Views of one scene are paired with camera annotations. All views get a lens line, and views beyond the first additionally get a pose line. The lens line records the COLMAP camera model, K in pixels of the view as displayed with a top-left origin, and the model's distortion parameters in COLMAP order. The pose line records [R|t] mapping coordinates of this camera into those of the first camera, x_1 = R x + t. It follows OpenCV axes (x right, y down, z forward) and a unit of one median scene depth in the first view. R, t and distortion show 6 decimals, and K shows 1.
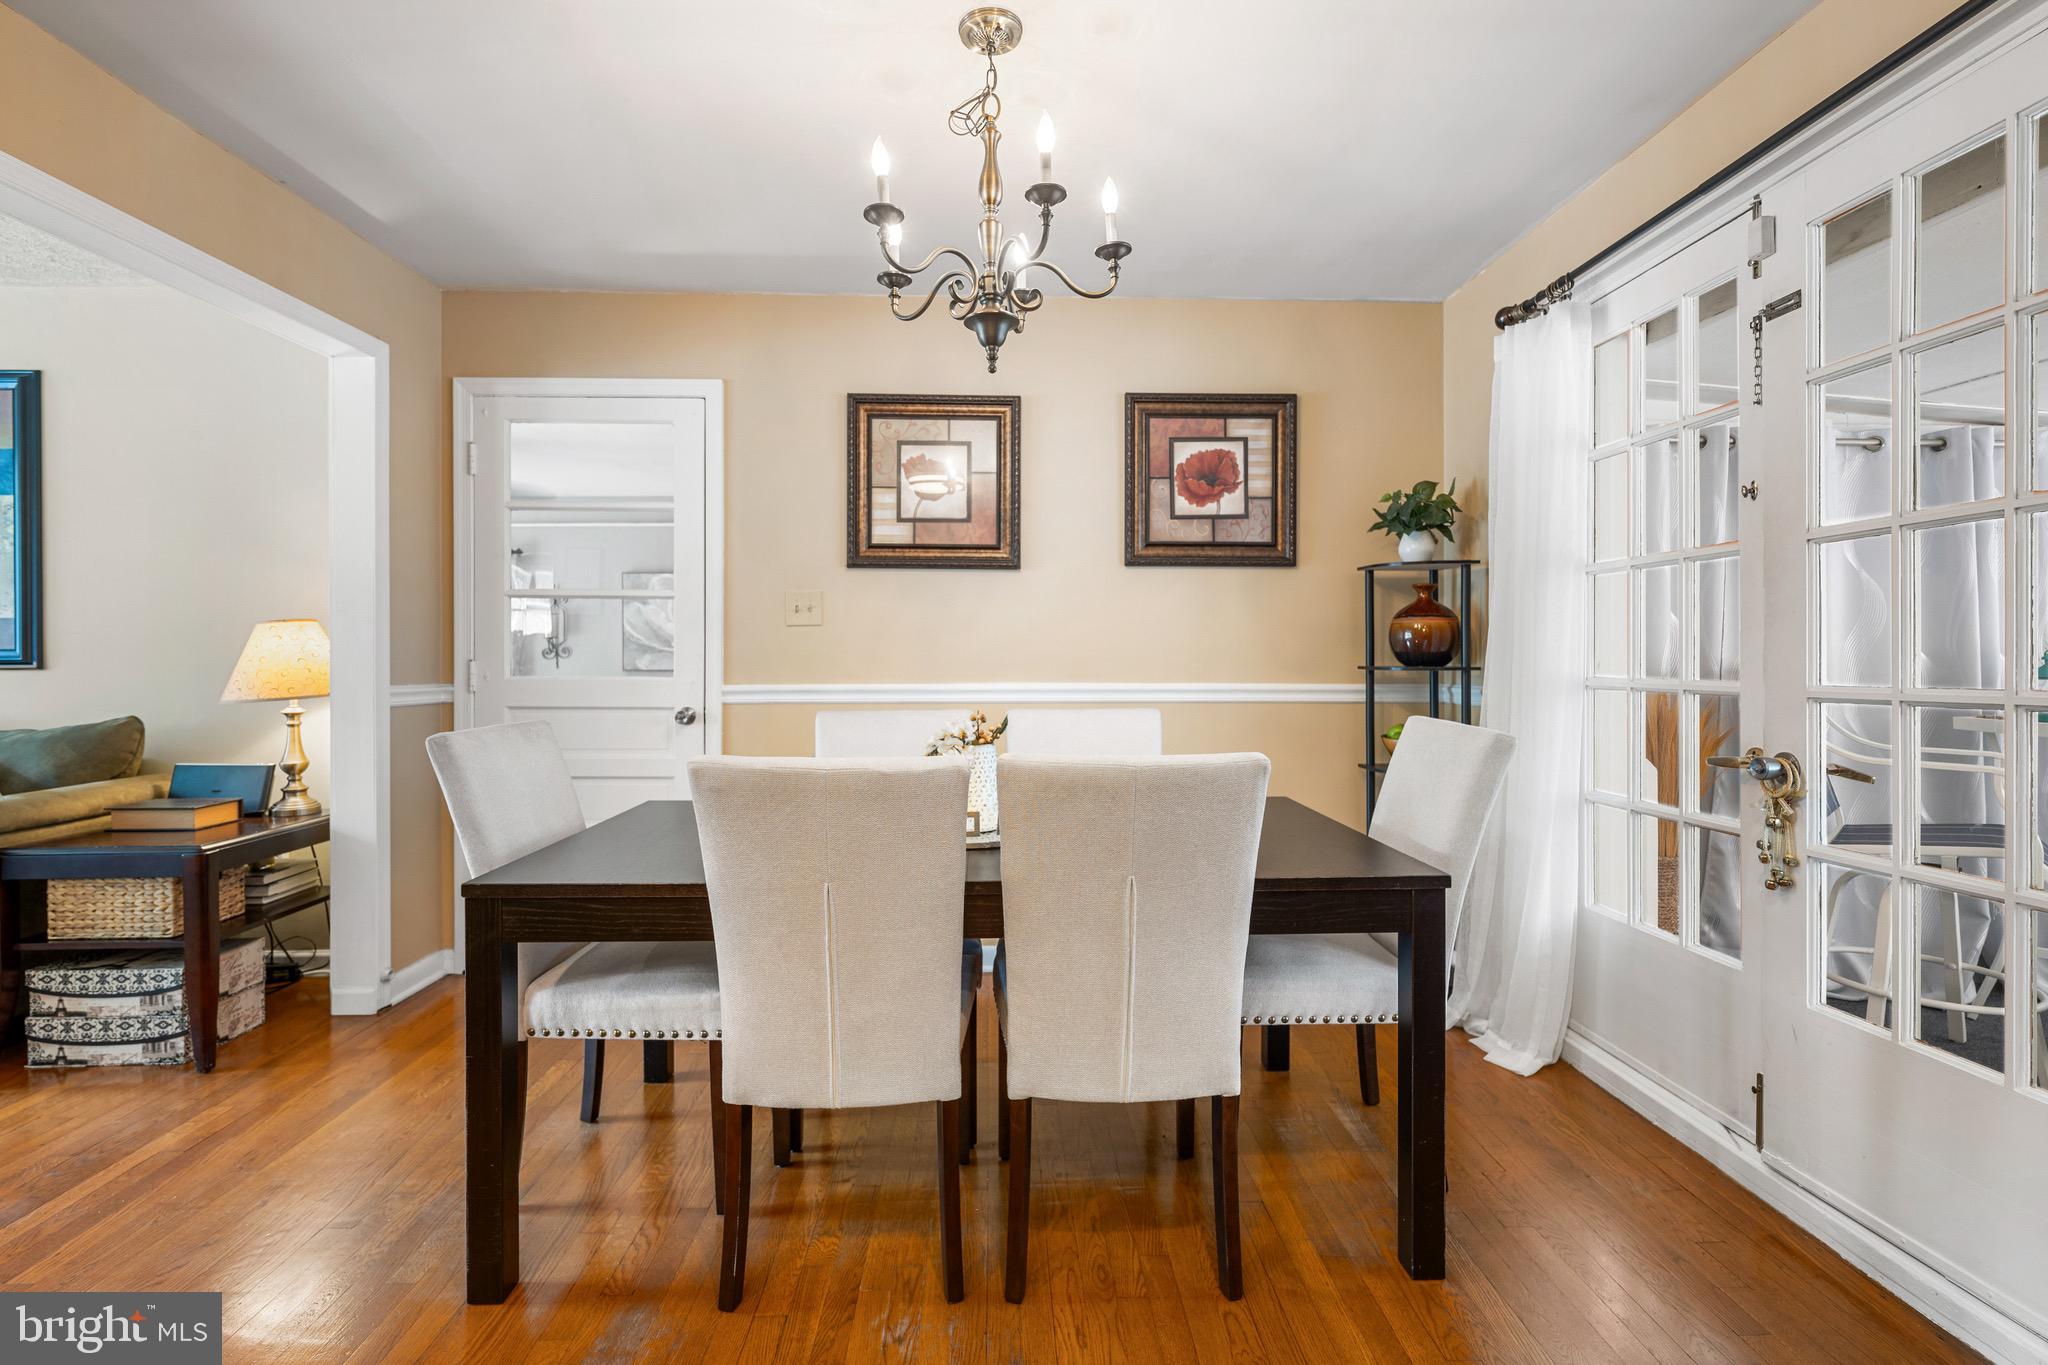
lens RADIAL K [[958.1, 0, 1016.4], [0, 958.1, 668.2], [0, 0, 1]] dist [-0.002164, 0.000719]
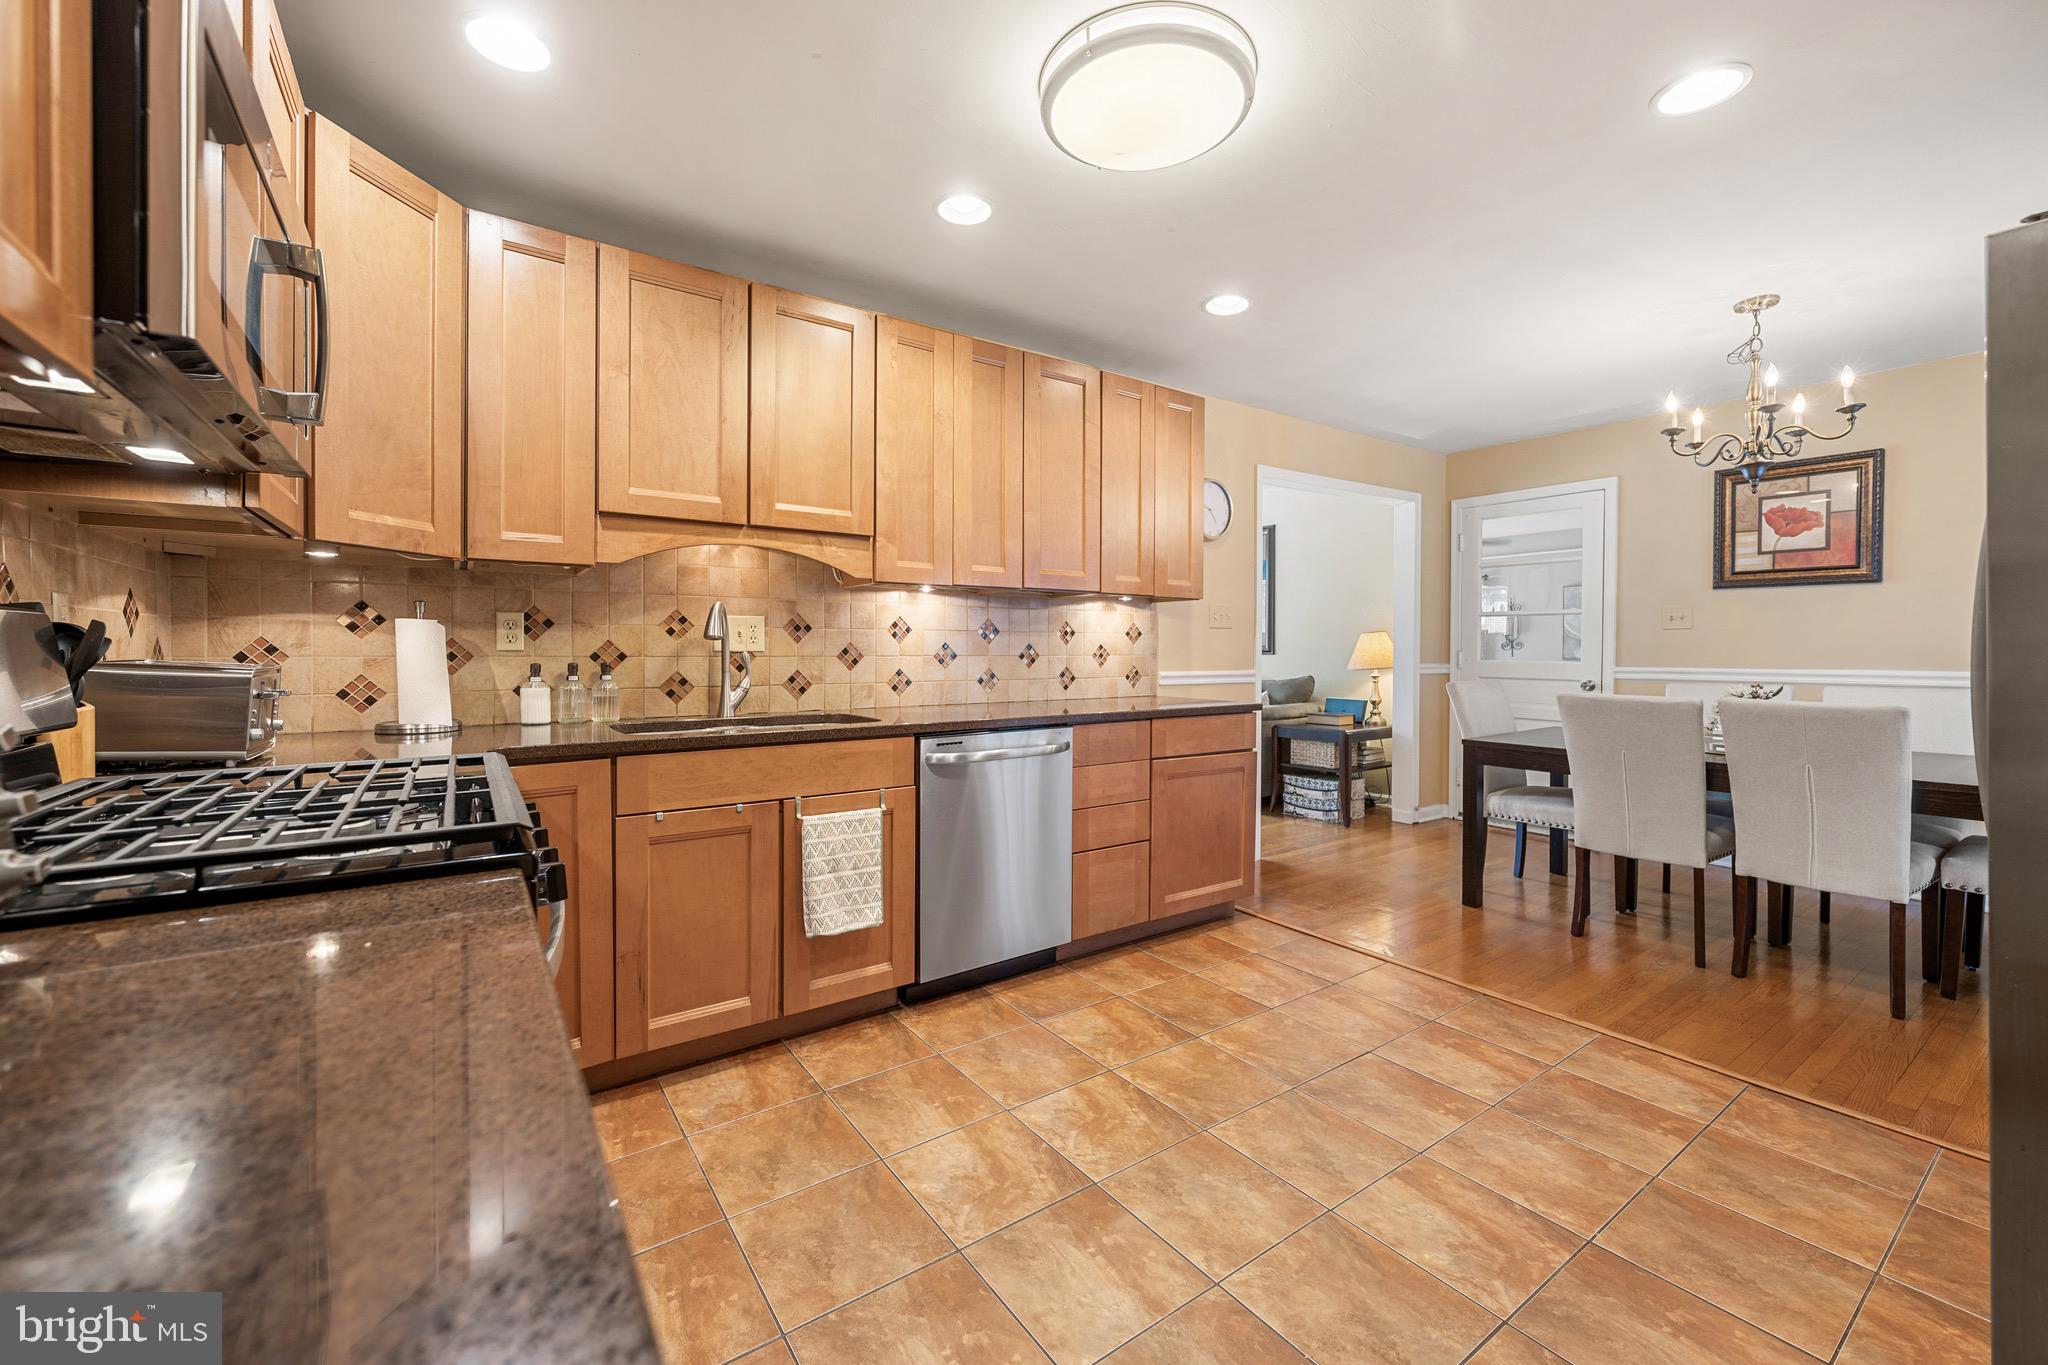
lens RADIAL K [[823.9, 0, 1020.4], [0, 823.9, 657.5], [0, 0, 1]] dist [0.001209, 0.000141]
pose [[0.546497, 0.009514, -0.837407, 0.339093], [-0.008194, 0.999948, 0.006014, 0.001717], [0.837421, 0.003575, 0.546546, -0.653562]]
